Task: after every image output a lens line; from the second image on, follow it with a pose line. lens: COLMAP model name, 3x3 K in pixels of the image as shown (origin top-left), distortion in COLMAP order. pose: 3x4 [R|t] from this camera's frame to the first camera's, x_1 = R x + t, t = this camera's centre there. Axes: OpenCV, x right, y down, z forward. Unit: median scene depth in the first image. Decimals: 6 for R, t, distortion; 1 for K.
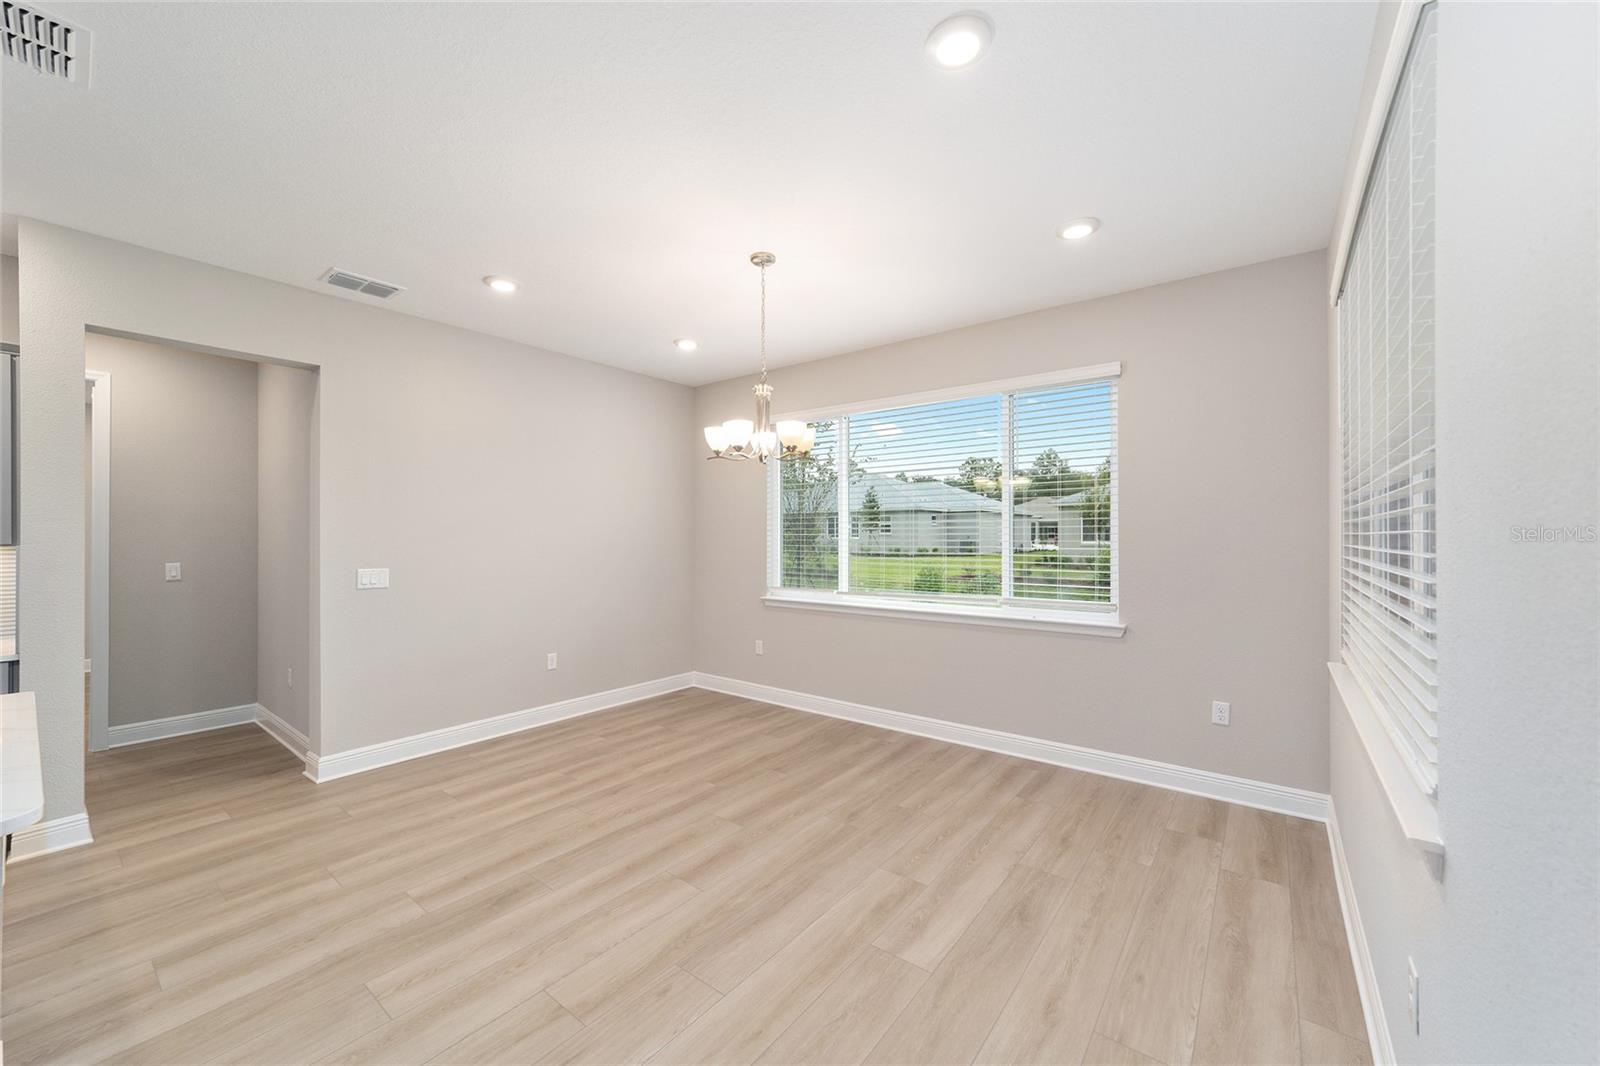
lens RADIAL K [[616.0, 0, 798.5], [0, 616.0, 536.2], [0, 0, 1]] dist [-0.009788, 0.005859]
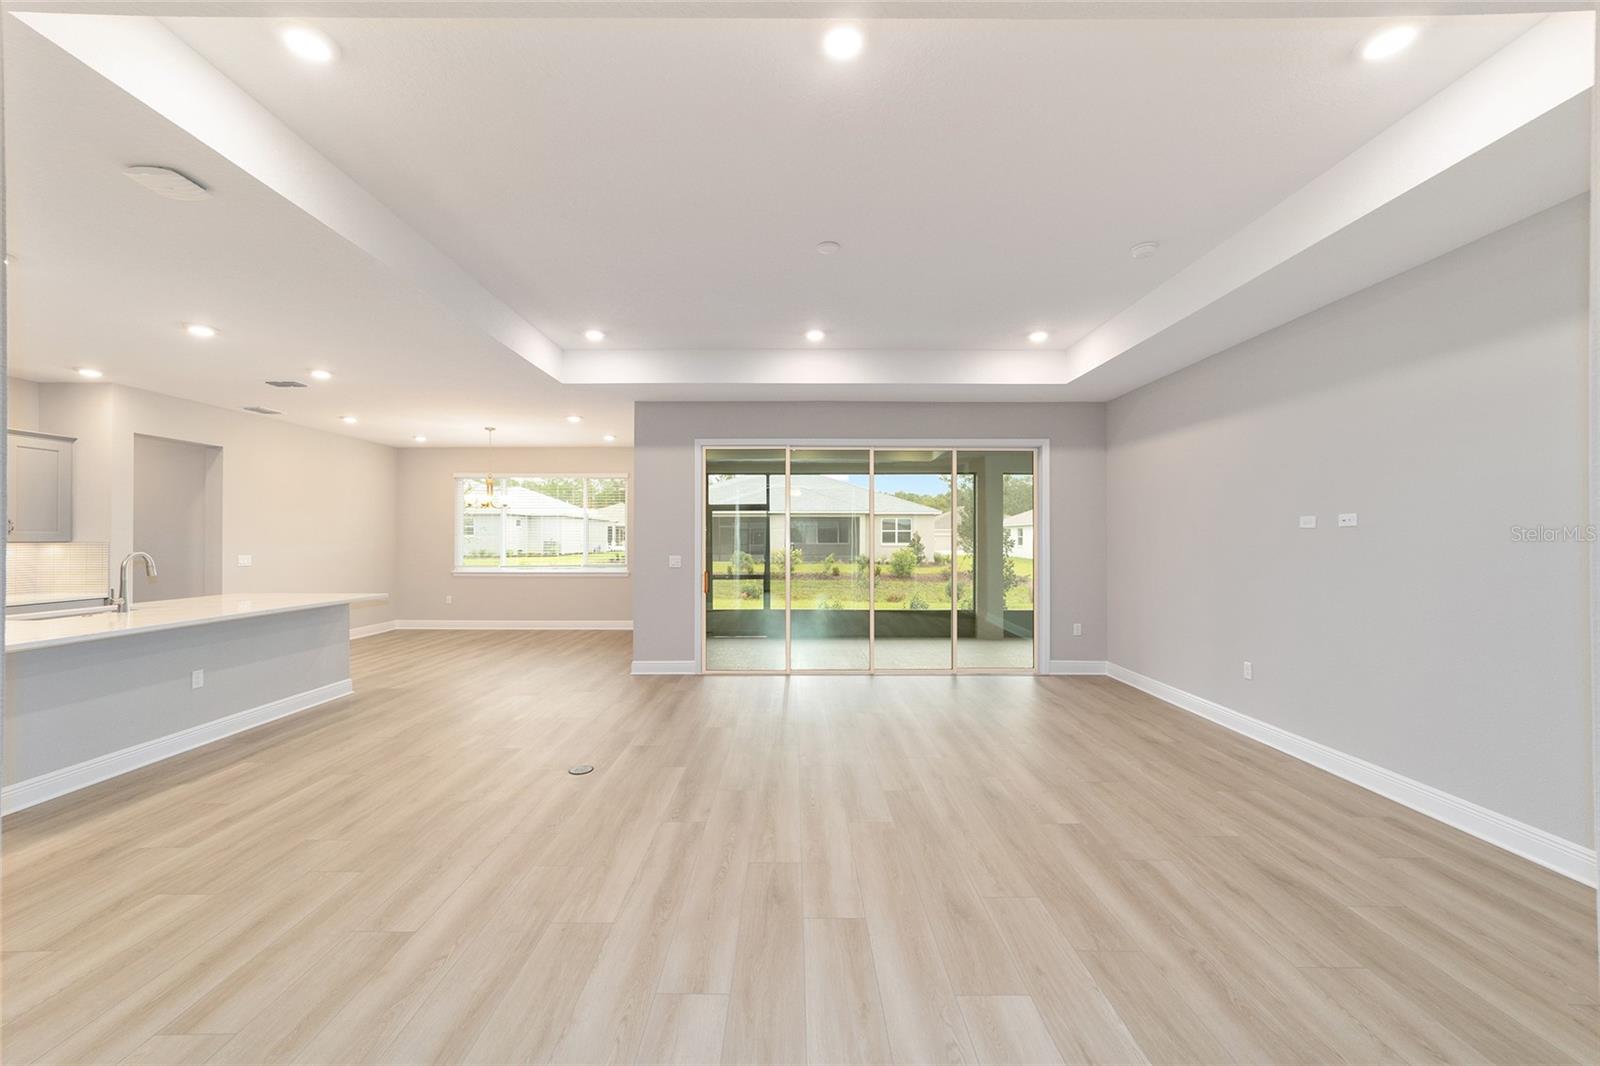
lens RADIAL K [[616.0, 0, 791.6], [0, 616.0, 544.9], [0, 0, 1]] dist [-0.009788, 0.005859]
pose [[0.797793, -0.006091, 0.602900, -0.466261], [0.000416, 0.999954, 0.009552, 0.003763], [-0.602931, -0.007370, 0.797760, -1.395861]]
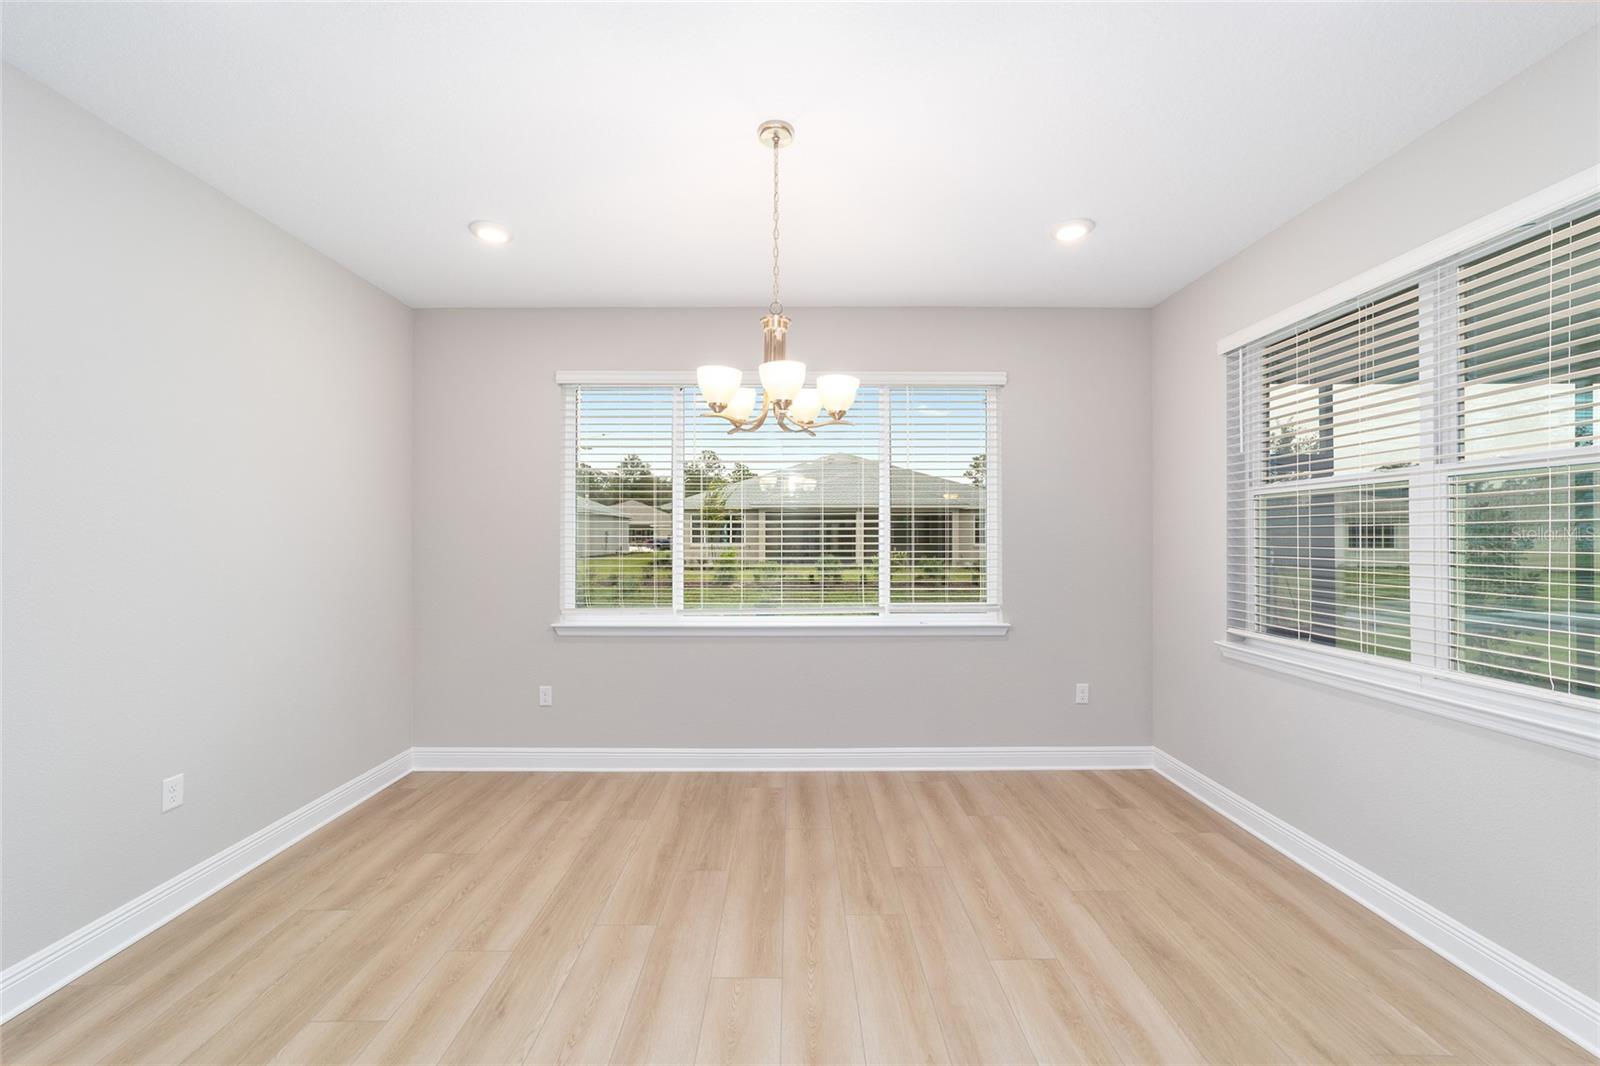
lens RADIAL K [[616.0, 0, 799.8], [0, 616.0, 538.5], [0, 0, 1]] dist [-0.009788, 0.005859]
pose [[0.786214, 0.000268, 0.617954, -0.359483], [-0.000287, 1.000000, -0.000068, -0.000872], [-0.617954, -0.000124, 0.786214, 0.349125]]
